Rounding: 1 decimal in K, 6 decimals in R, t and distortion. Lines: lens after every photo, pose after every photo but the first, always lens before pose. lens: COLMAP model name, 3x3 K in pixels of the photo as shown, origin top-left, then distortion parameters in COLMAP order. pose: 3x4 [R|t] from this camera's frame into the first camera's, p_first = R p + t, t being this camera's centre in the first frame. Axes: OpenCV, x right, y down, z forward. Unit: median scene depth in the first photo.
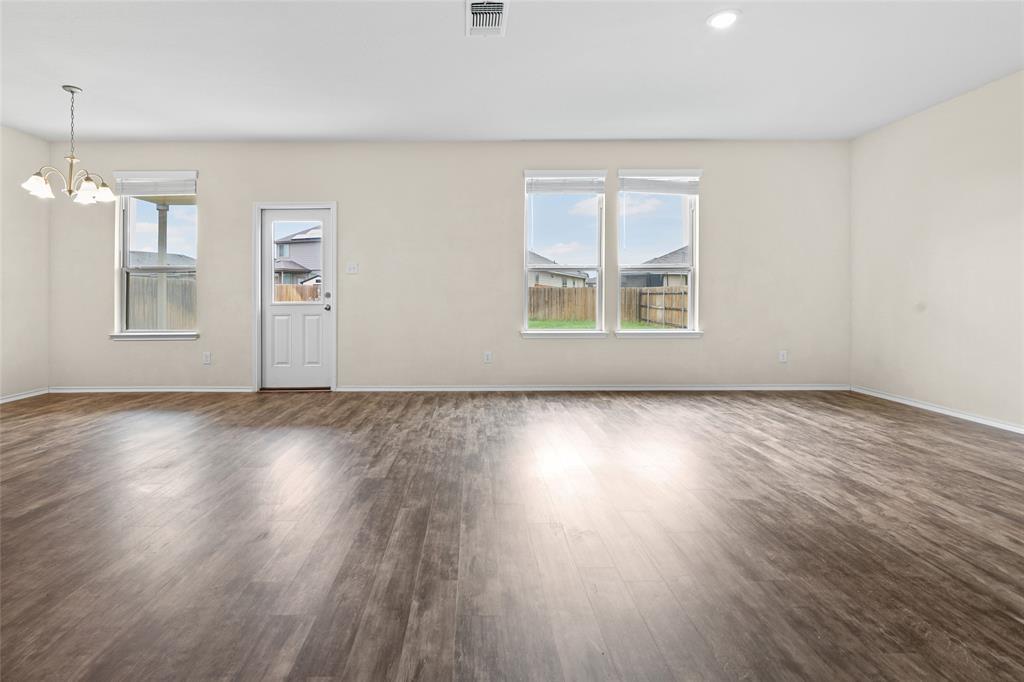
lens RADIAL K [[487.2, 0, 483.4], [0, 487.2, 279.3], [0, 0, 1]] dist [0.004093, -0.002825]
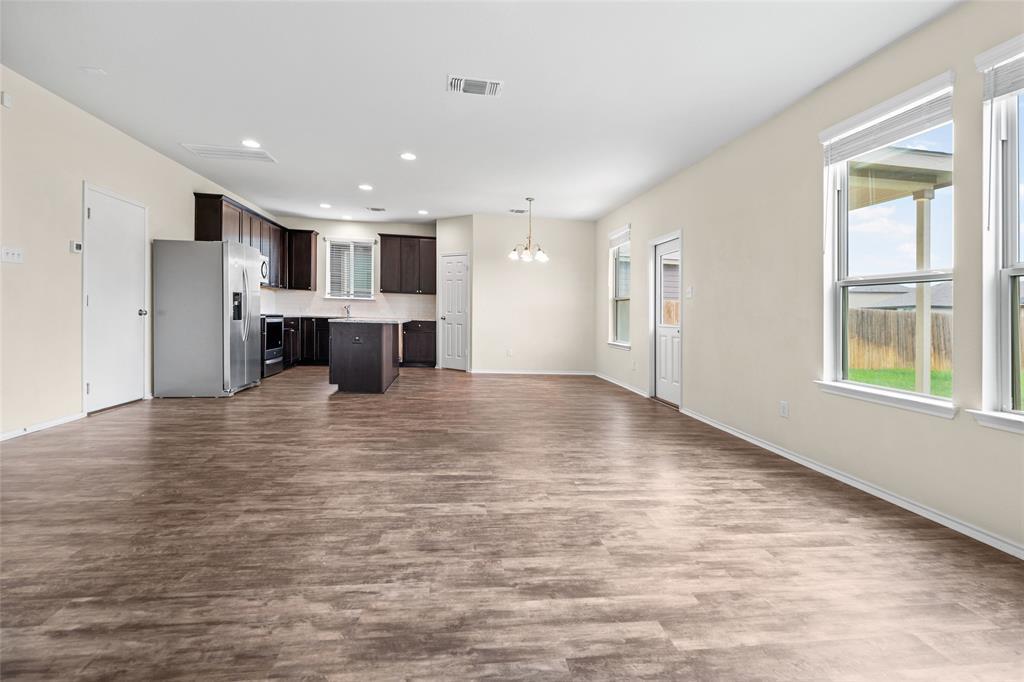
lens RADIAL K [[487.2, 0, 523.3], [0, 487.2, 310.7], [0, 0, 1]] dist [0.004093, -0.002825]
pose [[0.135930, -0.004642, -0.990708, 1.590926], [0.003041, 0.999986, -0.004269, 0.047627], [0.990714, -0.002432, 0.135942, 1.248584]]
